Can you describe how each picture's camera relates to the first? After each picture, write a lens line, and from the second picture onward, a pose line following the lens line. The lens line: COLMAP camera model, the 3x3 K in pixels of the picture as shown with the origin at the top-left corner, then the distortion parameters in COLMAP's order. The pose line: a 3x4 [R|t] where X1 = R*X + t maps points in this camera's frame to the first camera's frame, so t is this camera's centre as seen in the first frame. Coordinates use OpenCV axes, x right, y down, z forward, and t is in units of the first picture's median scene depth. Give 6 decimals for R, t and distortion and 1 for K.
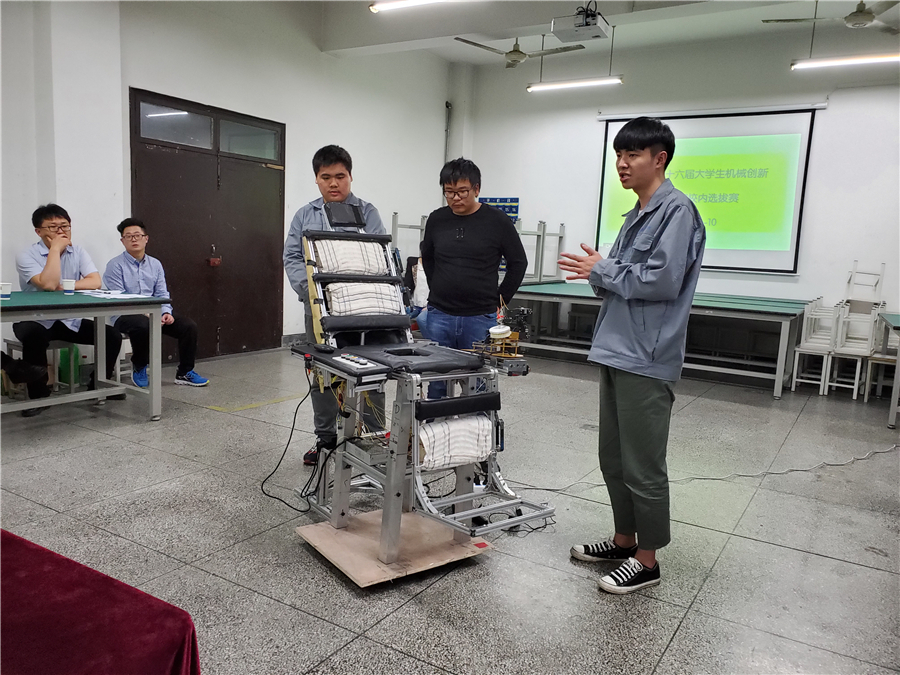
lens RADIAL K [[696.1, 0, 444.8], [0, 696.1, 336.1], [0, 0, 1]] dist [-0.001993, 0.083707]
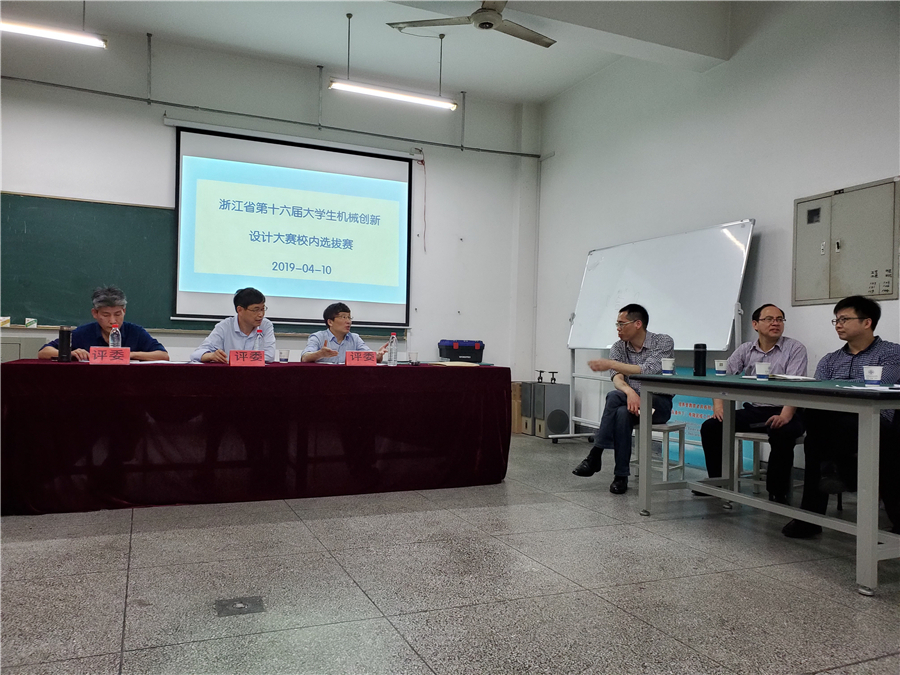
lens RADIAL K [[696.1, 0, 444.8], [0, 696.1, 336.1], [0, 0, 1]] dist [-0.001993, 0.083707]
pose [[-0.568318, -0.070538, -0.819780, 0.329064], [-0.152093, 0.988155, 0.020413, -0.060862], [0.808630, 0.136284, -0.572315, 1.099478]]
